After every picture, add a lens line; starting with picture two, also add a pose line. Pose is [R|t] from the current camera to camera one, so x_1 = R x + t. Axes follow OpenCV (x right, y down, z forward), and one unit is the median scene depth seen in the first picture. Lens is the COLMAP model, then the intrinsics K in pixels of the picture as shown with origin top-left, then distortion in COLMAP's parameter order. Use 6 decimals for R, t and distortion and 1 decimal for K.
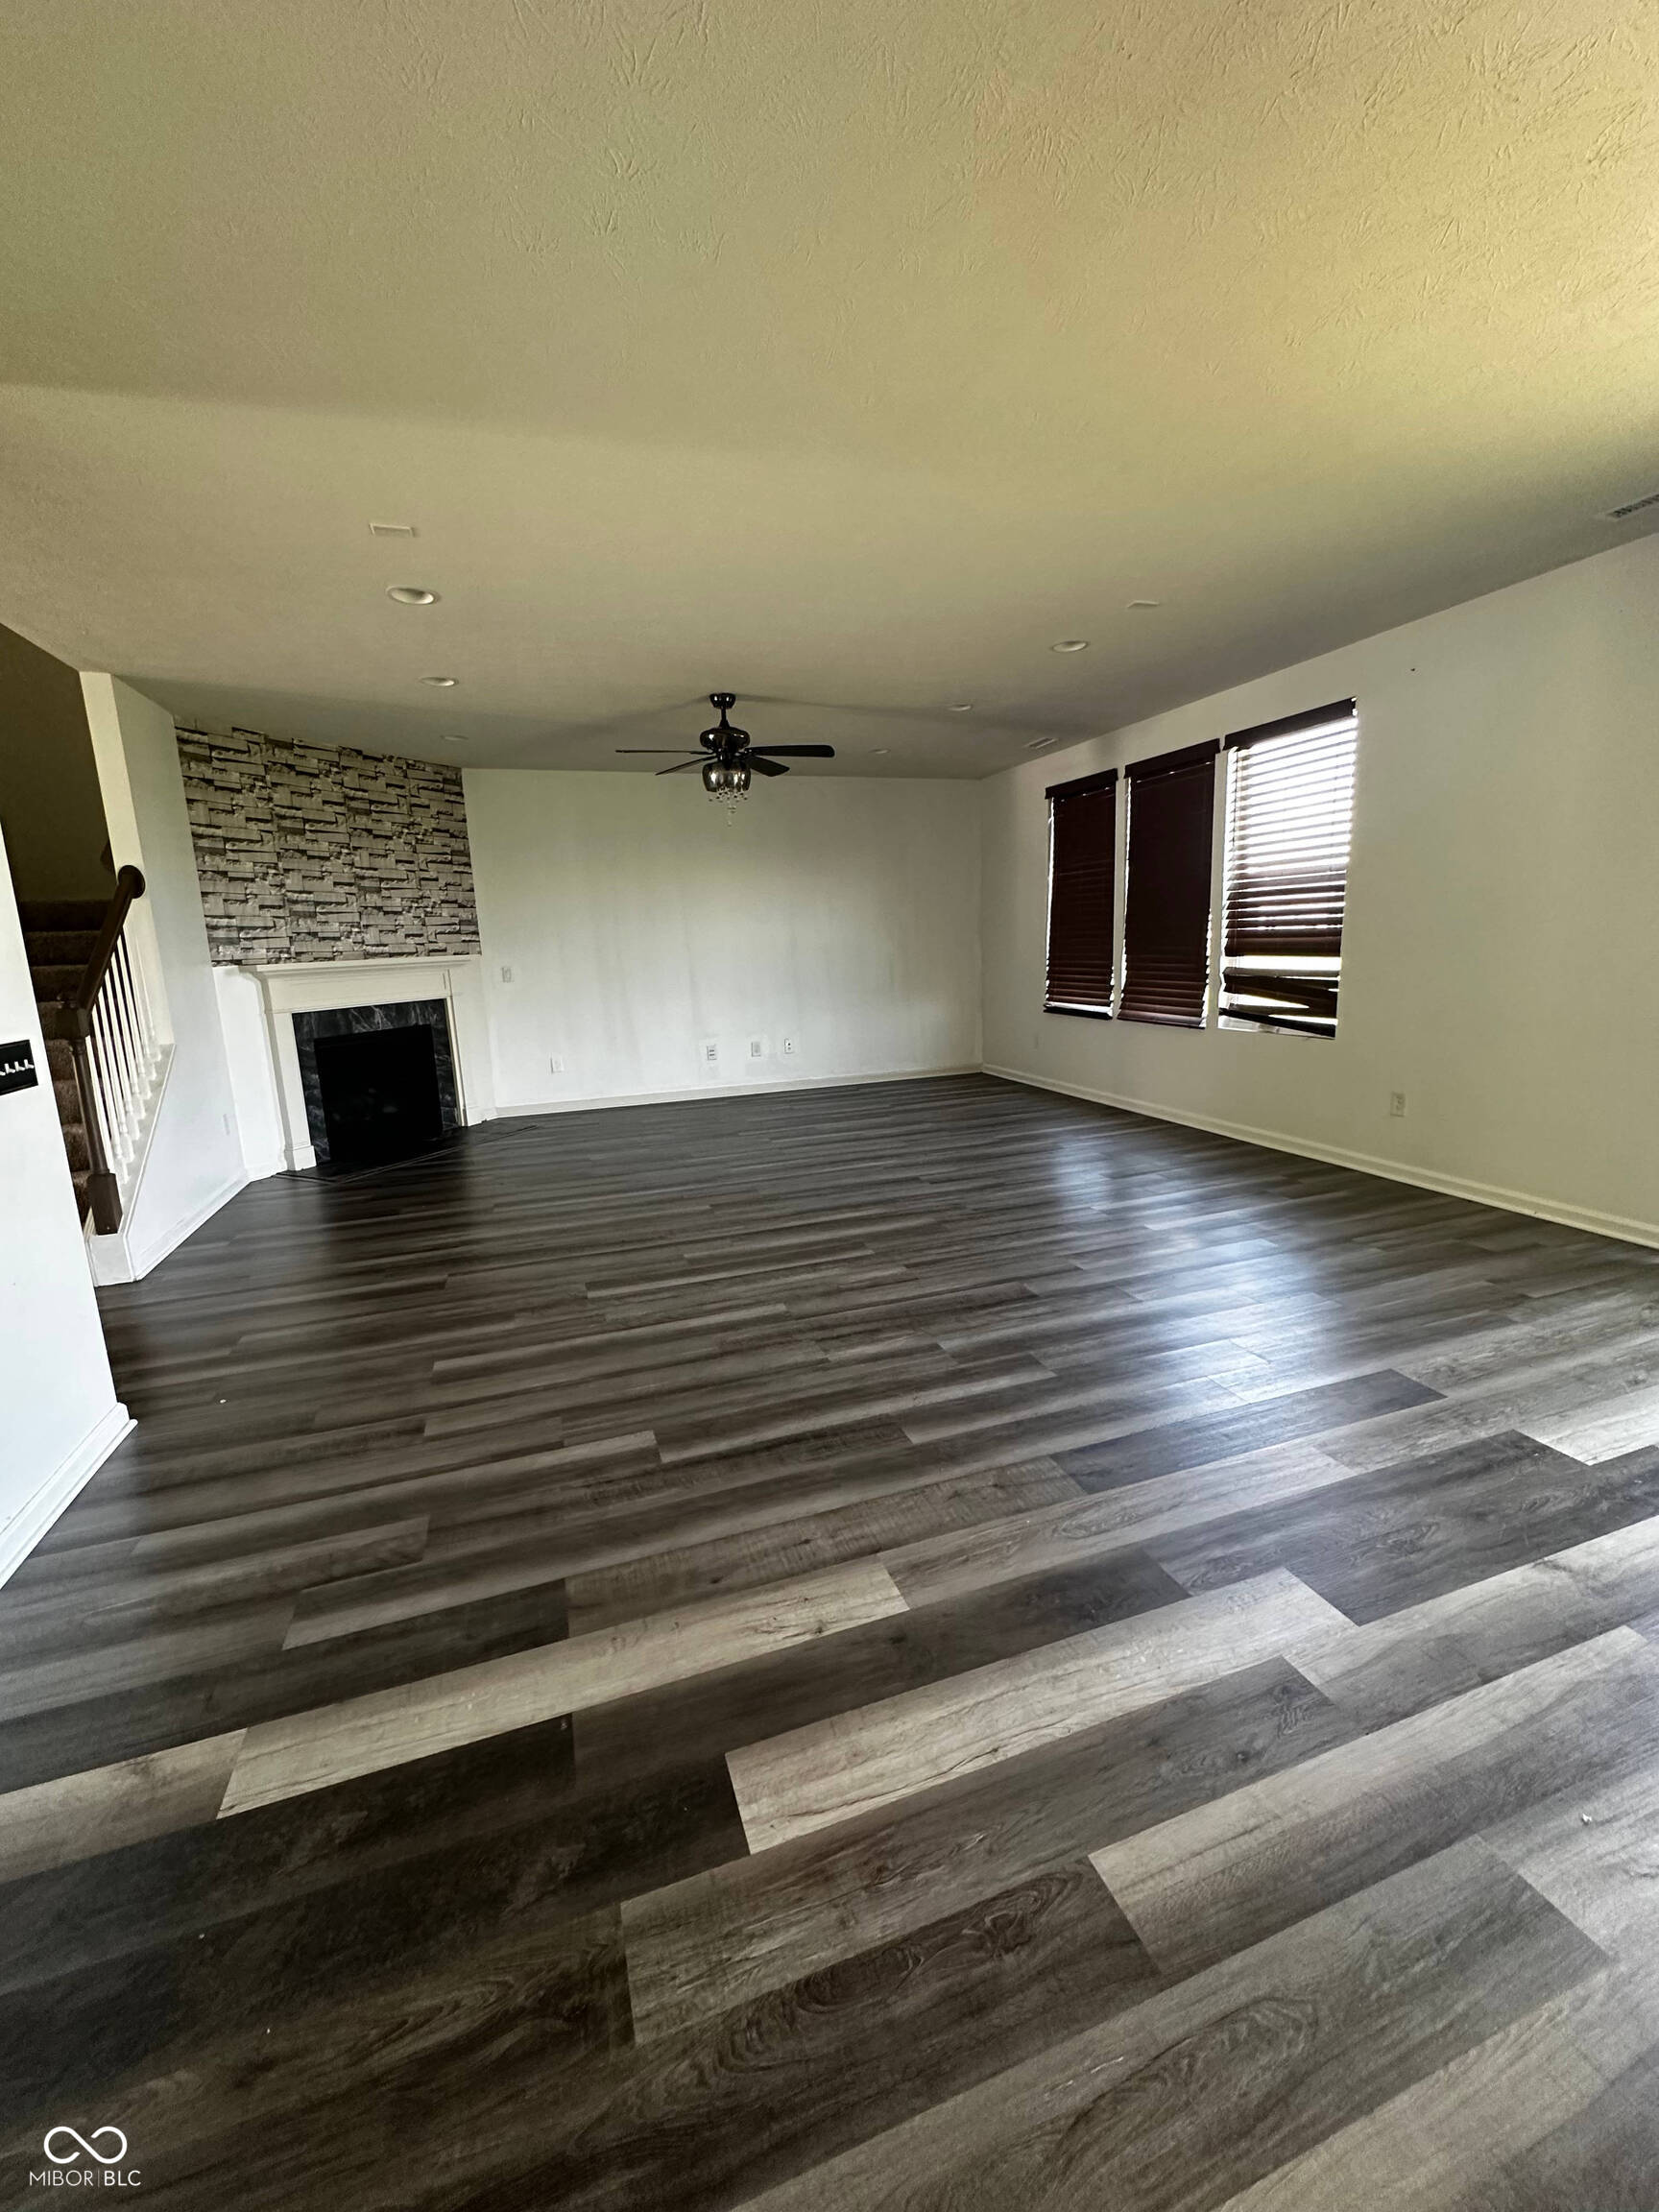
lens RADIAL K [[885.1, 0, 826.8], [0, 885.1, 1105.7], [0, 0, 1]] dist [-0.002780, -0.000045]
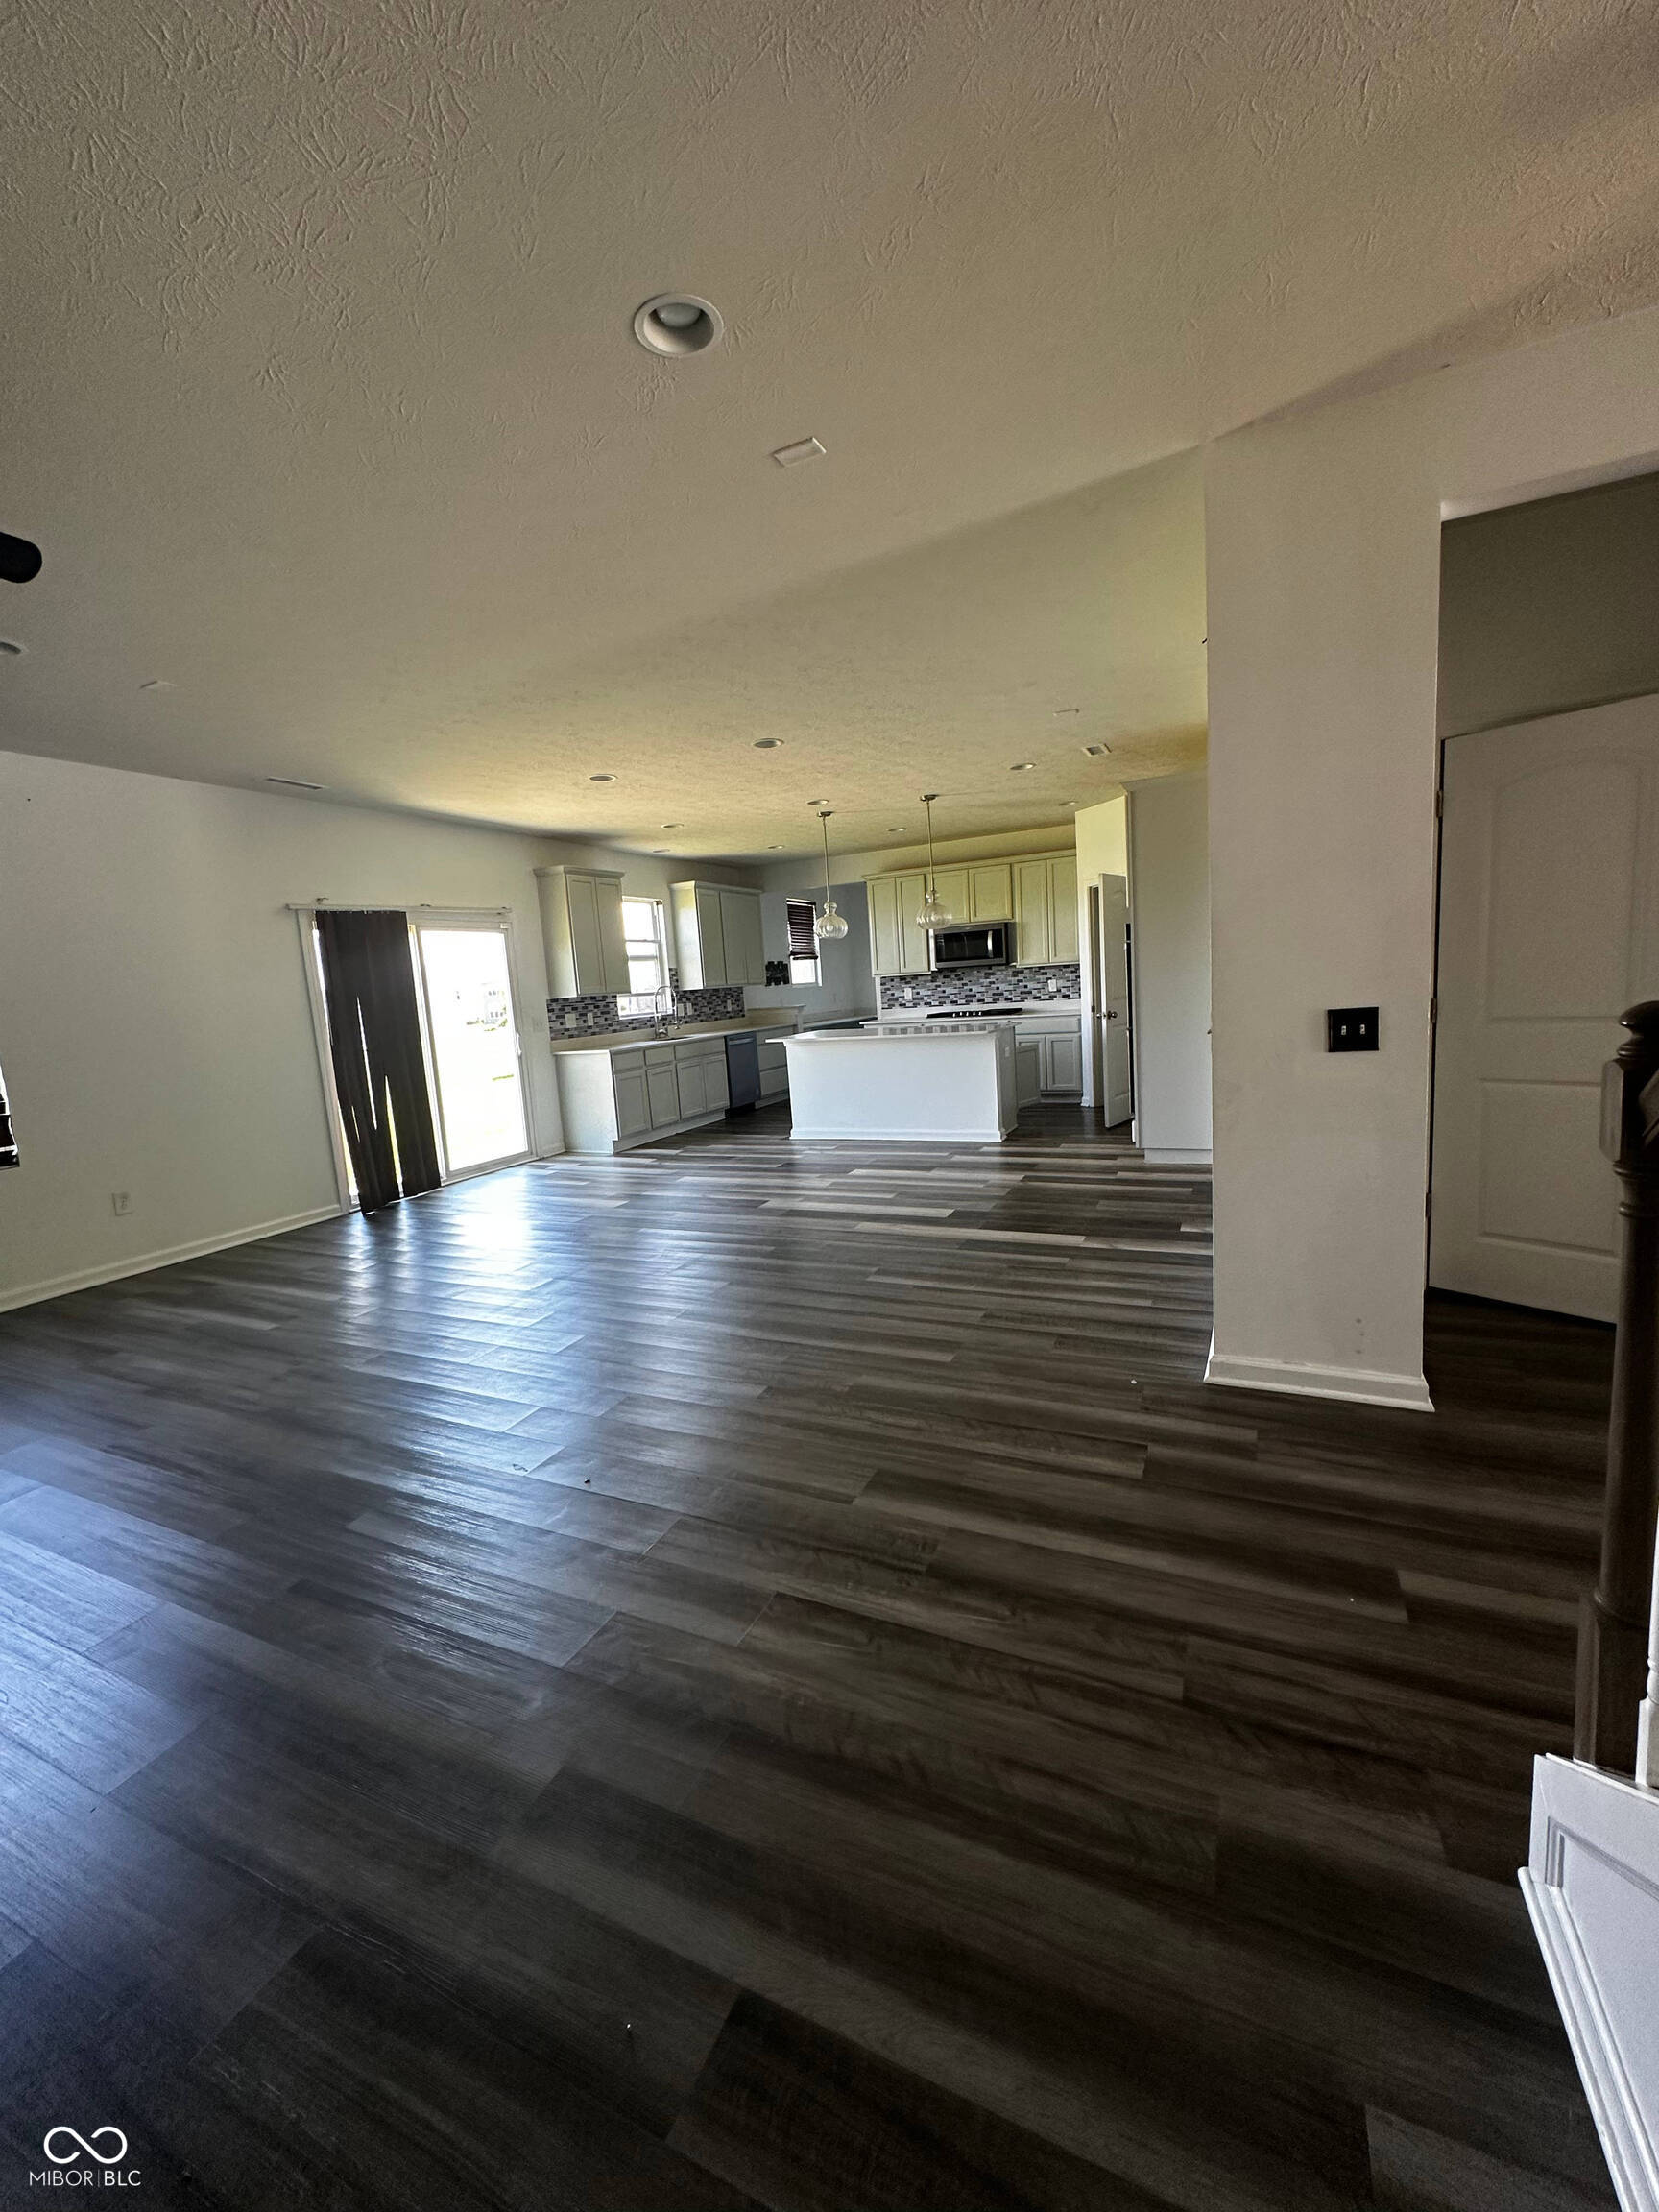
lens RADIAL K [[885.1, 0, 829.0], [0, 885.1, 1107.9], [0, 0, 1]] dist [-0.002780, -0.000045]
pose [[-0.708492, -0.013182, 0.705596, -0.617637], [0.220687, 0.945544, 0.239257, -0.156822], [-0.670325, 0.325228, -0.667001, 0.974972]]
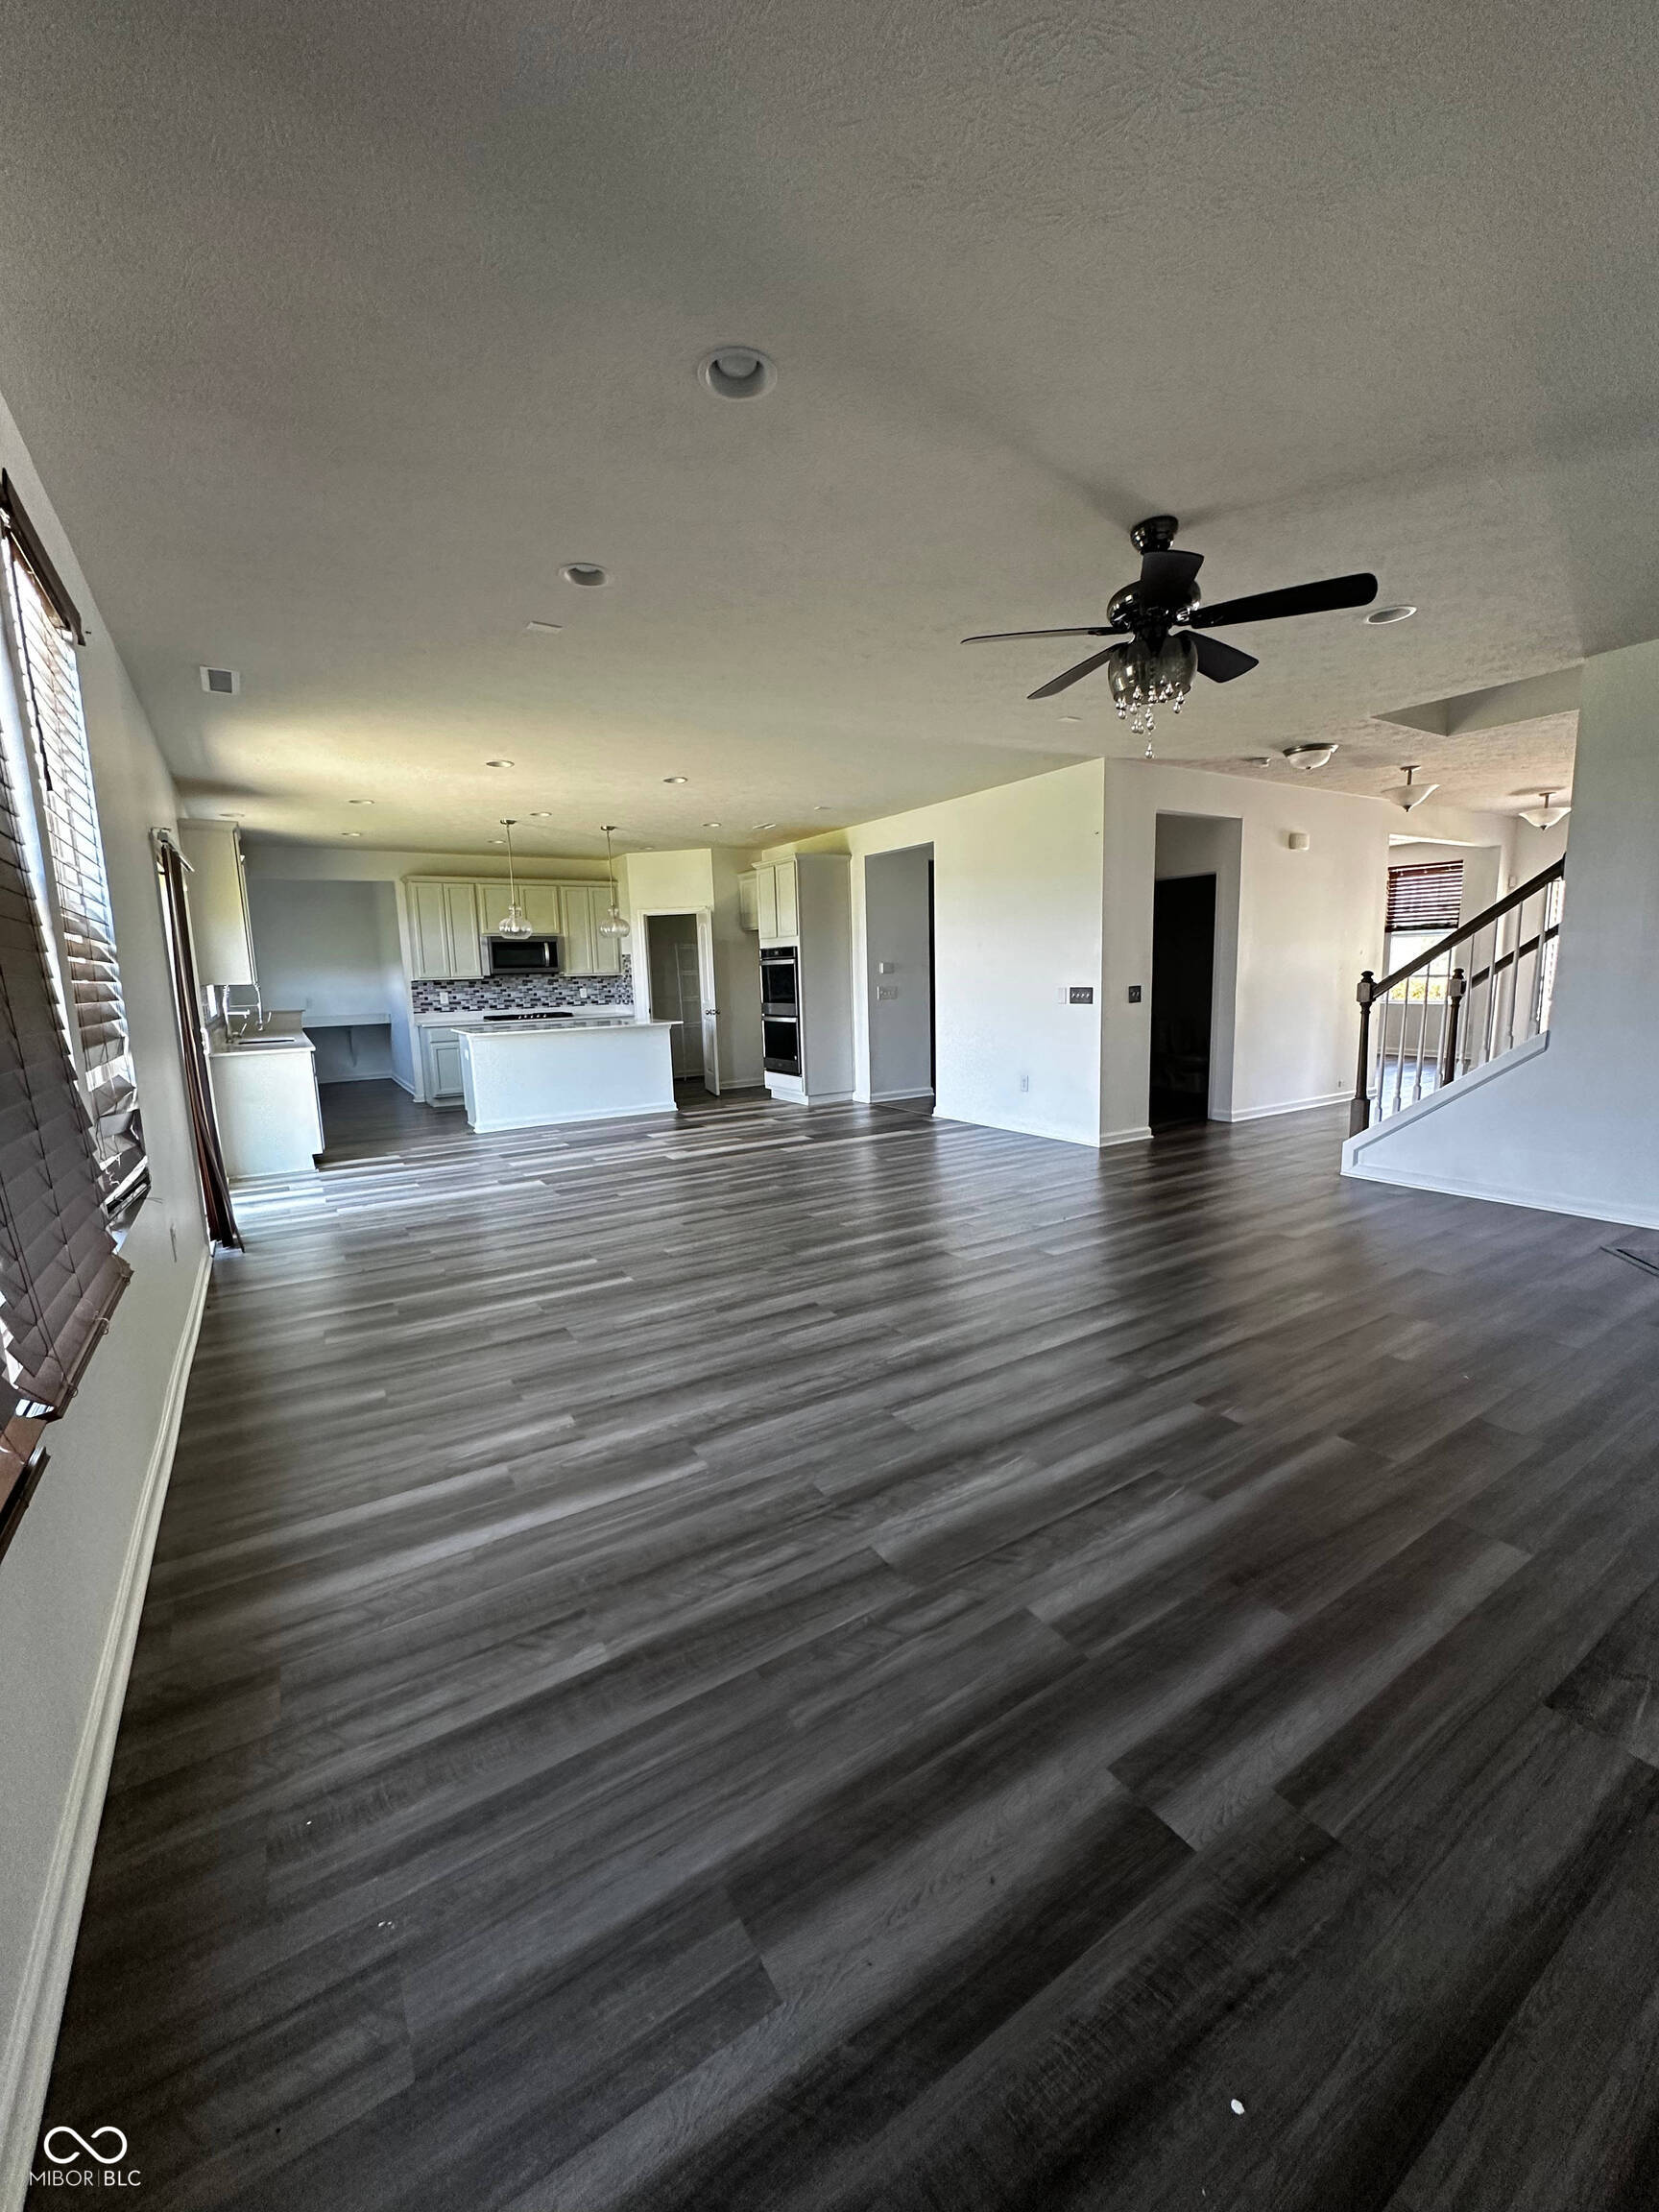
lens RADIAL K [[885.1, 0, 828.2], [0, 885.1, 1104.6], [0, 0, 1]] dist [-0.002780, -0.000045]
pose [[-0.971346, 0.099195, -0.215980, 0.239701], [0.022302, 0.942771, 0.332693, -0.300667], [0.236621, 0.318343, -0.917969, 1.554974]]
